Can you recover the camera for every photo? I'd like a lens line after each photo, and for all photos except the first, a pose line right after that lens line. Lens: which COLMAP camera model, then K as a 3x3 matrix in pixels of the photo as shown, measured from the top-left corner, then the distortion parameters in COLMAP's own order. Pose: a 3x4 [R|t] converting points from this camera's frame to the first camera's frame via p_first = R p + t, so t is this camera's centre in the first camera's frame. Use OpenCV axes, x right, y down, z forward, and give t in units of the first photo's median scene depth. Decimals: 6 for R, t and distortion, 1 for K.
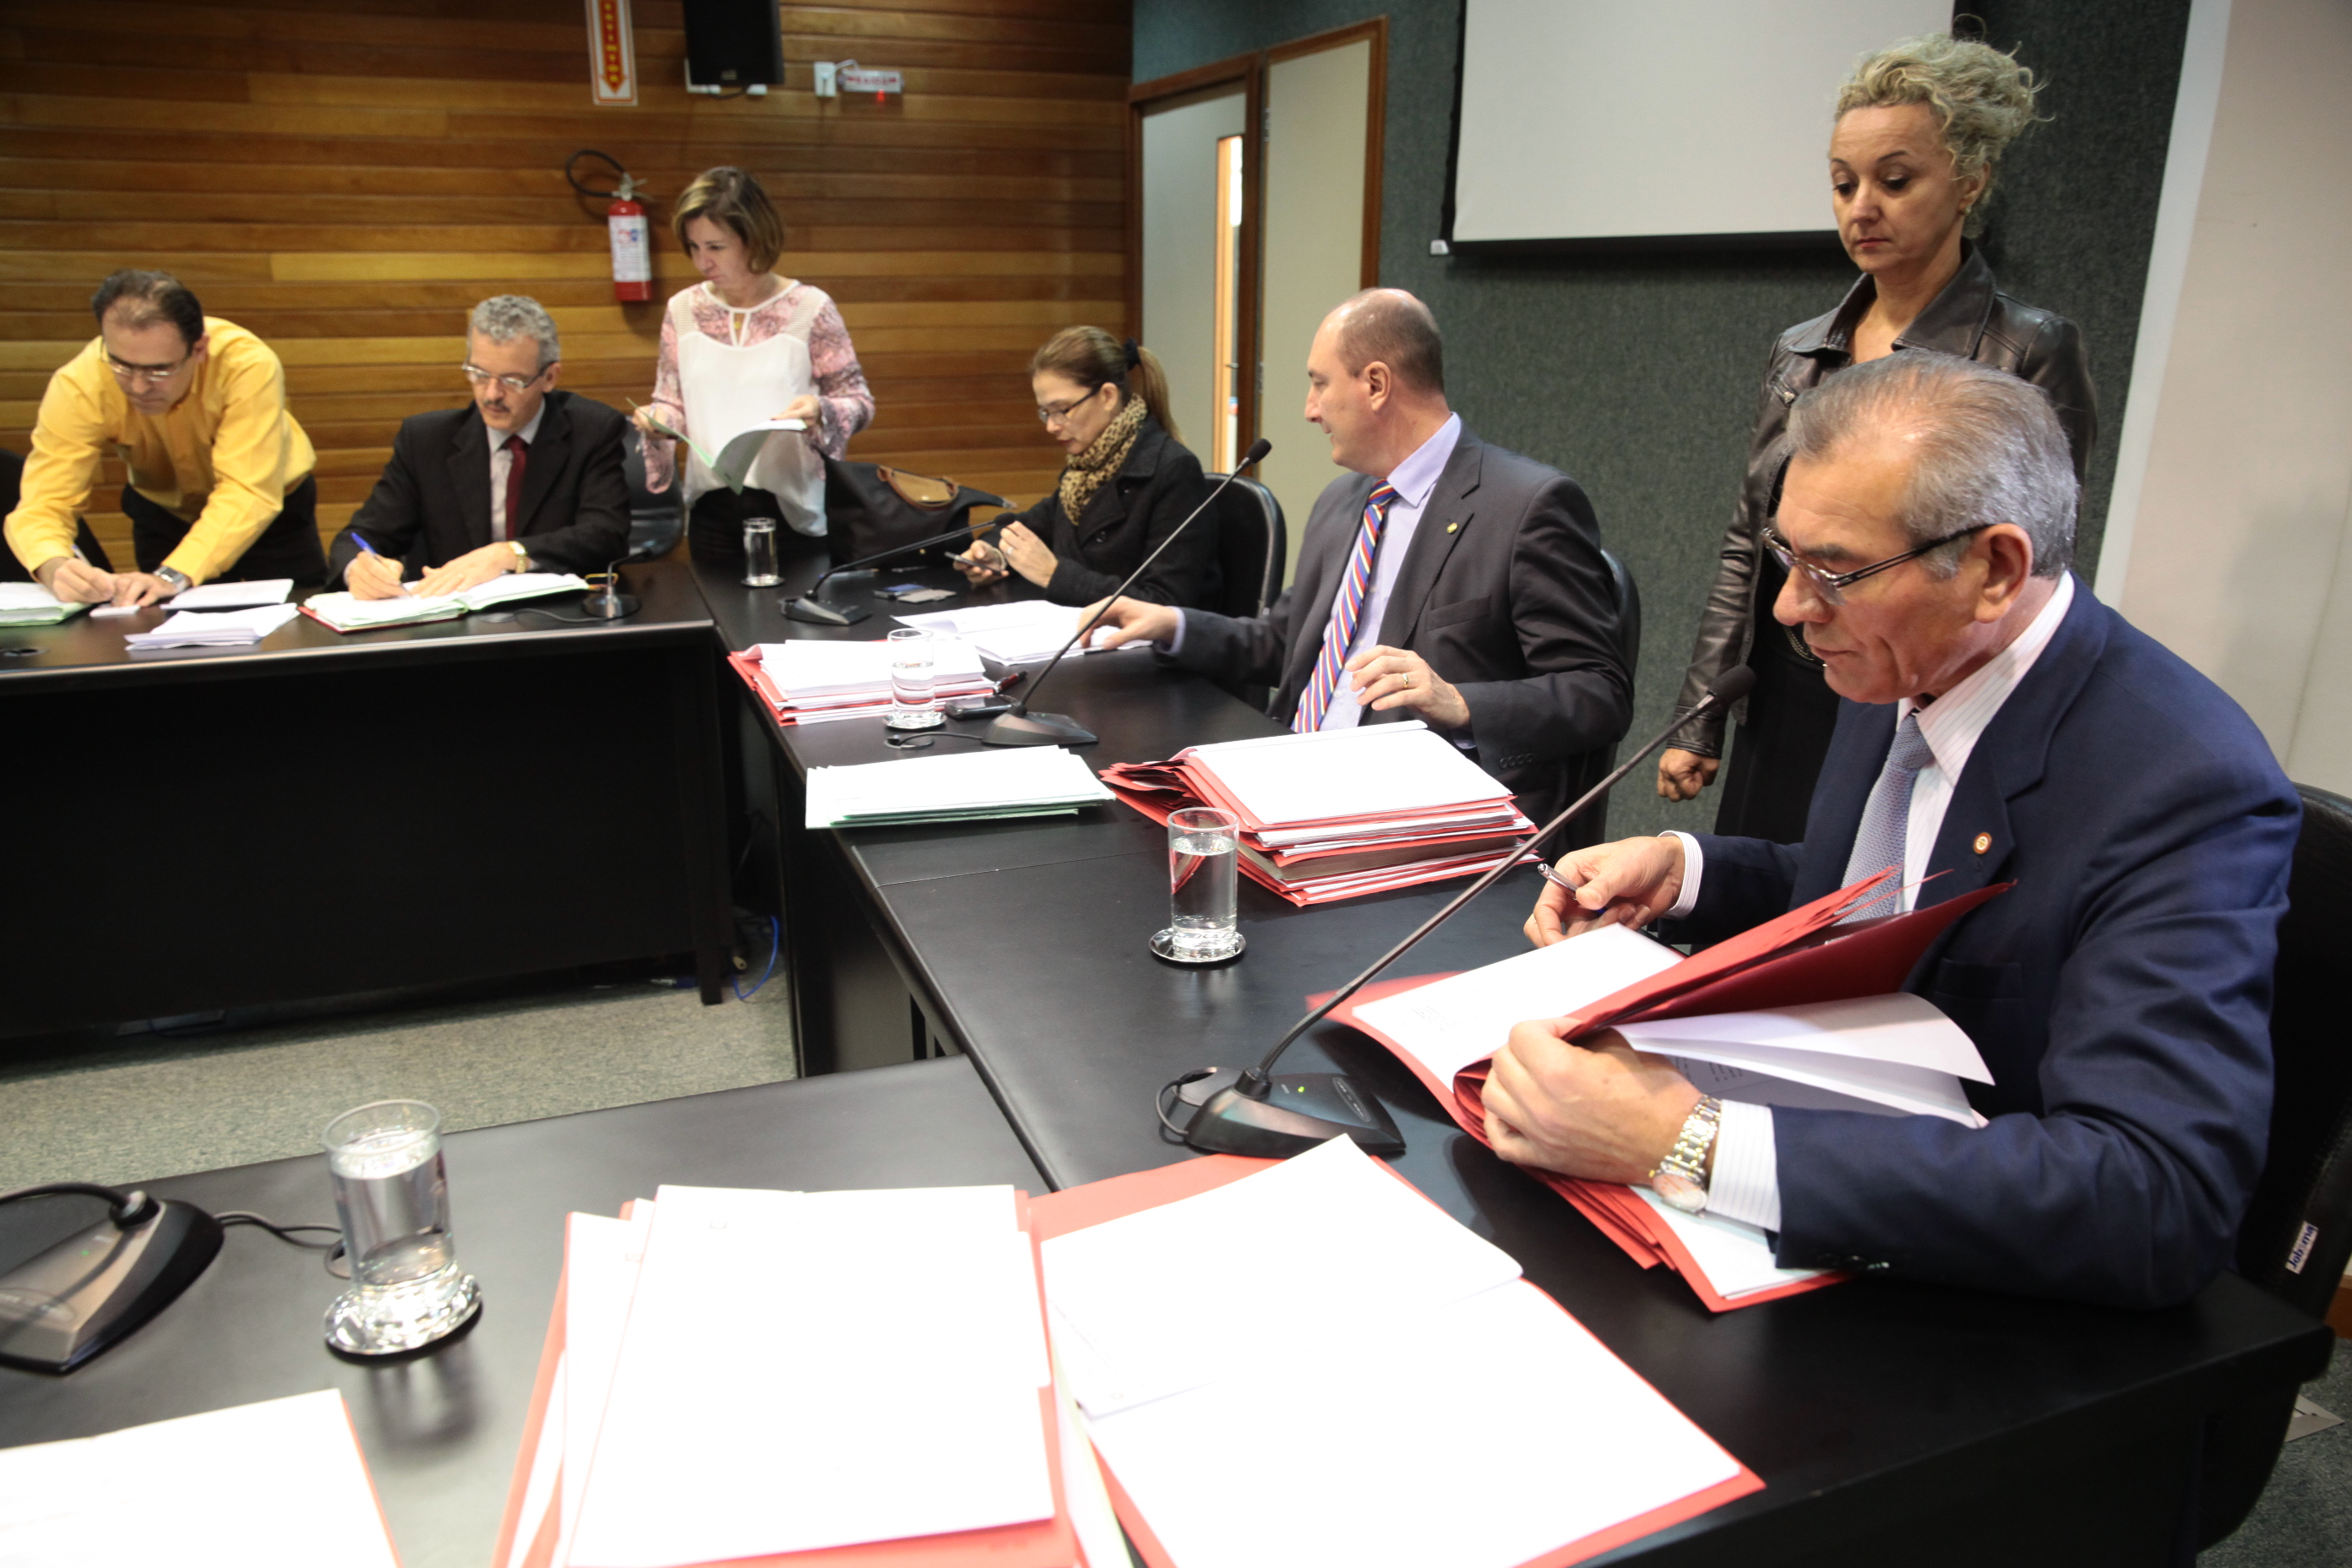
lens RADIAL K [[1684.6, 0, 1140.7], [0, 1684.6, 749.4], [0, 0, 1]] dist [-0.035096, 0.036188]
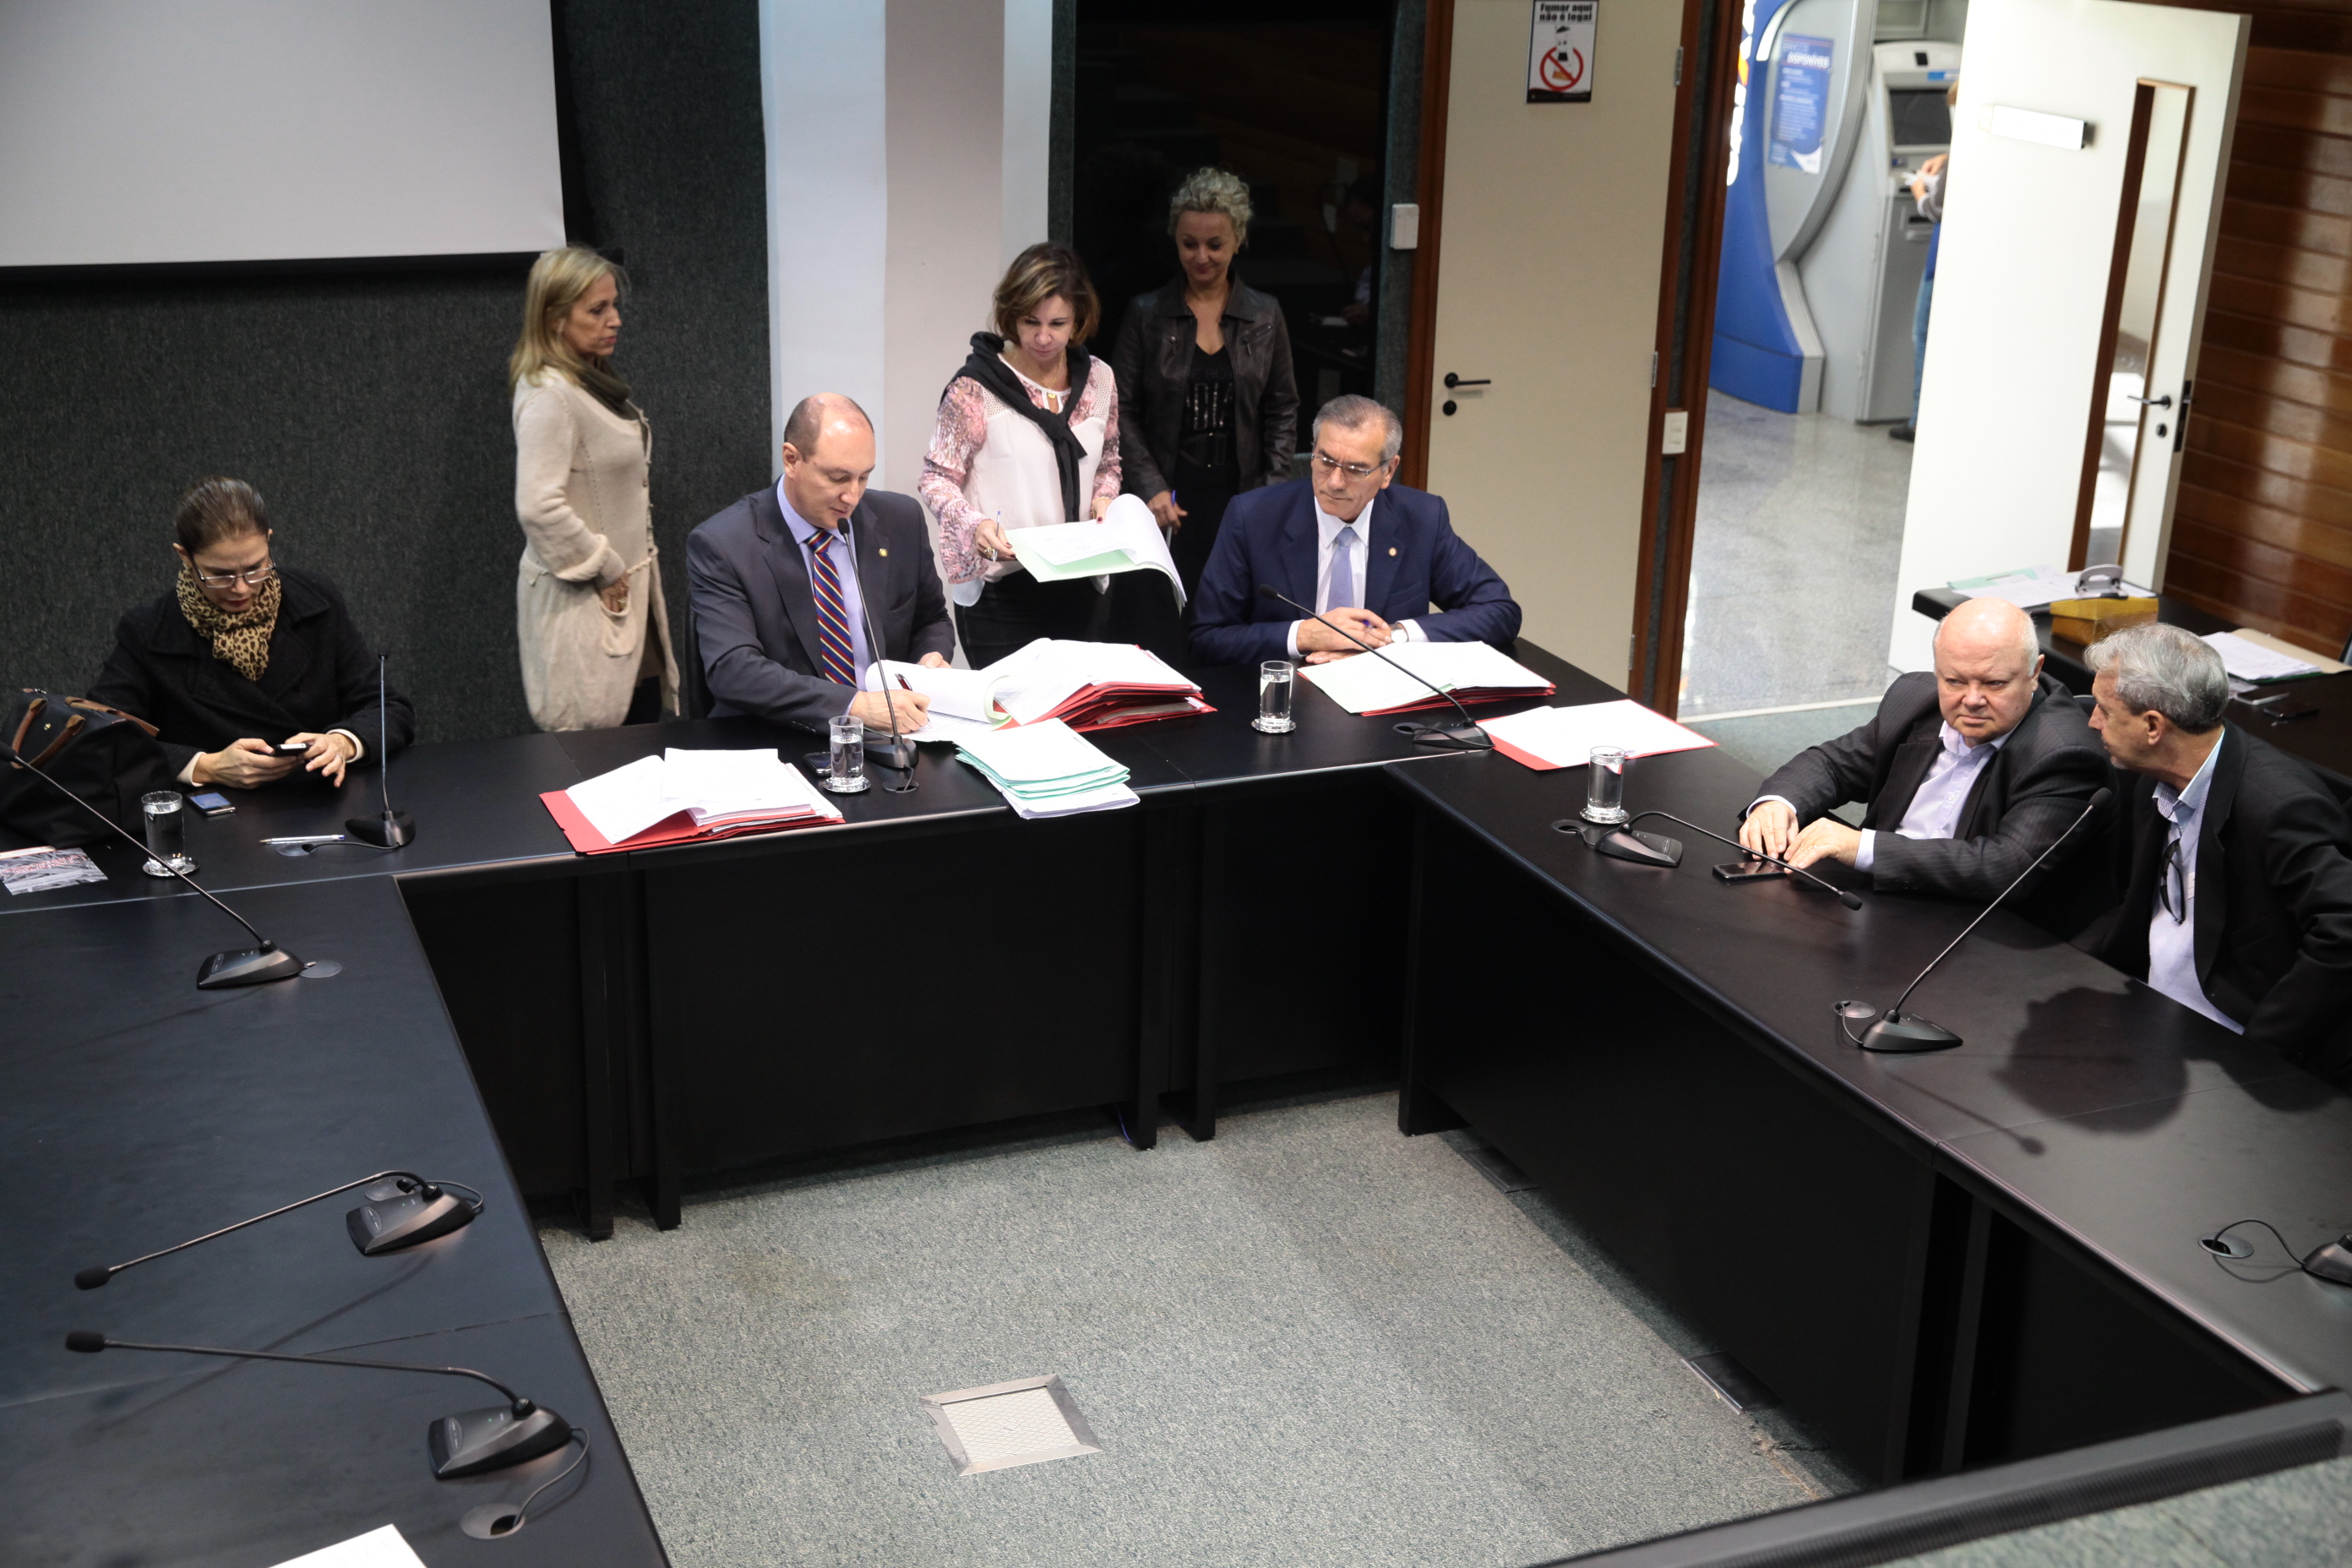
lens RADIAL K [[2844.8, 0, 1170.9], [0, 2844.8, 774.8], [0, 0, 1]] dist [0.101754, 0.000000]
pose [[-0.036314, -0.330862, 0.942980, -1.534700], [0.253435, 0.909706, 0.328946, -0.473399], [-0.966671, 0.250930, 0.050817, 0.448825]]
